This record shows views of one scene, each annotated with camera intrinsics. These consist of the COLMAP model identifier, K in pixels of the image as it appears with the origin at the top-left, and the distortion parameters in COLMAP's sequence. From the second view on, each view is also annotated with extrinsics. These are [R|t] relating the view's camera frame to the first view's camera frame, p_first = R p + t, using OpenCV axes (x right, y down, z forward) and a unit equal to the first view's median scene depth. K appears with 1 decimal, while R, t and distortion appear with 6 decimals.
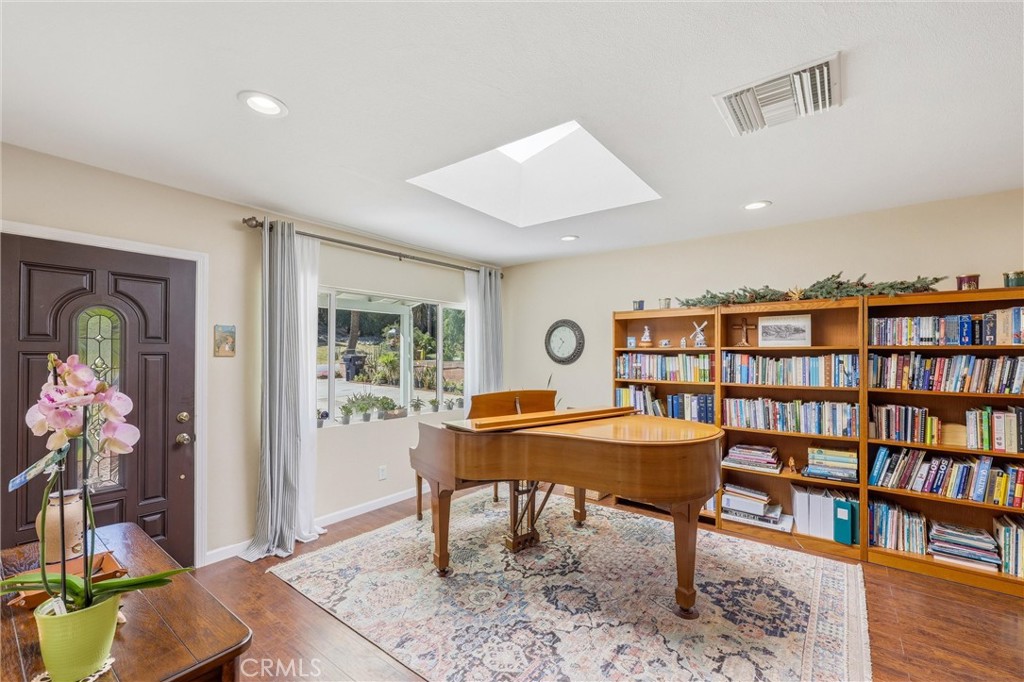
lens RADIAL K [[428.6, 0, 513.6], [0, 428.6, 346.1], [0, 0, 1]] dist [-0.001336, -0.000751]
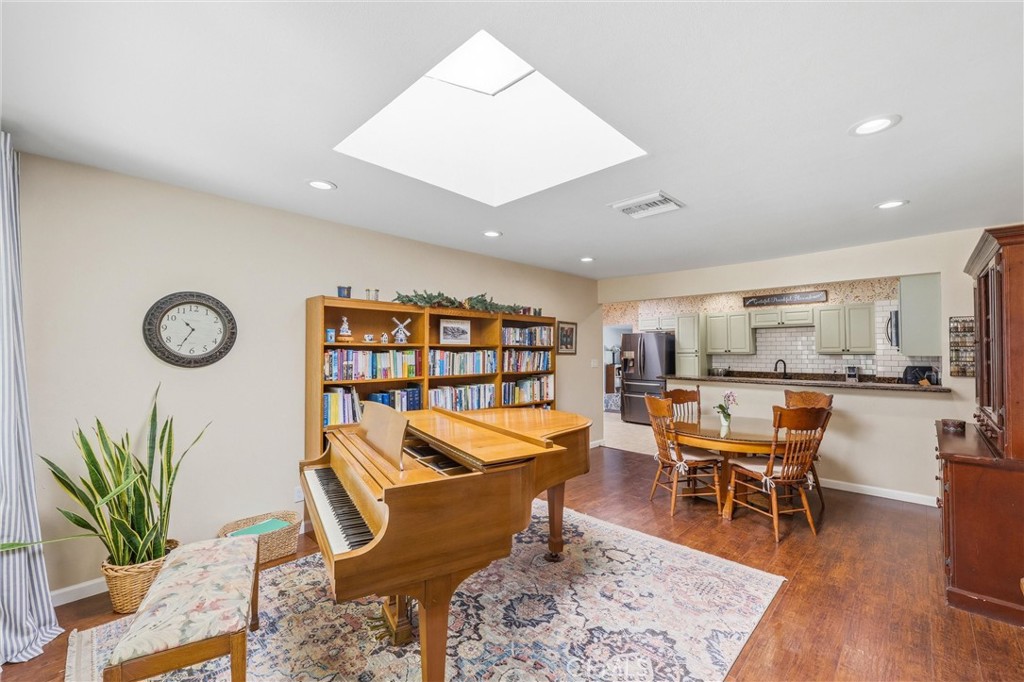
lens RADIAL K [[428.6, 0, 508.3], [0, 428.6, 338.3], [0, 0, 1]] dist [-0.001336, -0.000751]
pose [[0.112967, 0.026704, 0.993240, -0.647332], [-0.018151, 0.999527, -0.024809, 0.013790], [-0.993433, -0.015225, 0.113398, 0.749185]]
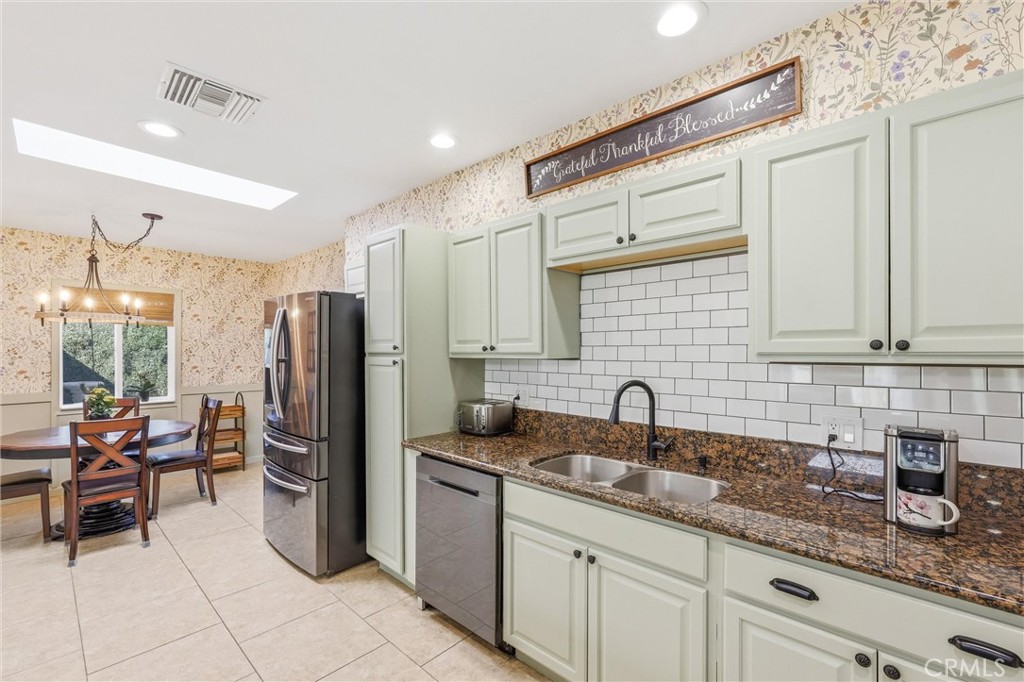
lens RADIAL K [[428.6, 0, 522.2], [0, 428.6, 350.9], [0, 0, 1]] dist [-0.001336, -0.000751]
pose [[0.083847, -0.006464, 0.996458, 1.274543], [-0.019760, 0.999772, 0.008148, -0.000221], [-0.996283, -0.020373, 0.083700, -0.393596]]
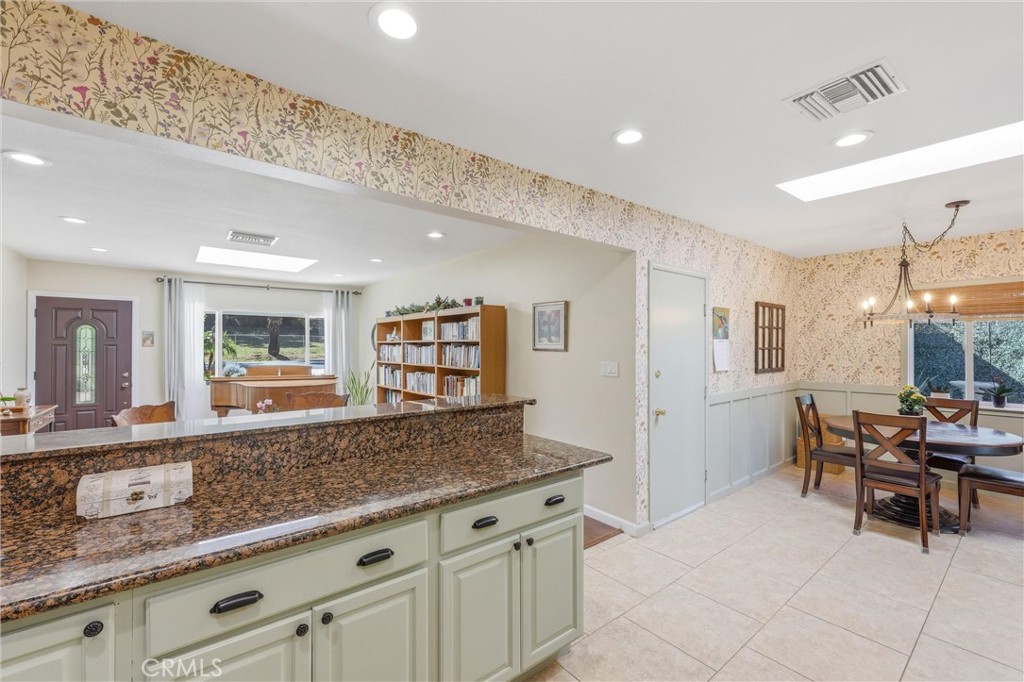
lens RADIAL K [[428.6, 0, 516.5], [0, 428.6, 346.1], [0, 0, 1]] dist [-0.001336, -0.000751]
pose [[0.969722, -0.000492, -0.244212, 1.433706], [0.004593, 0.999858, 0.016225, -0.002102], [0.244169, -0.016855, 0.969586, -0.514799]]
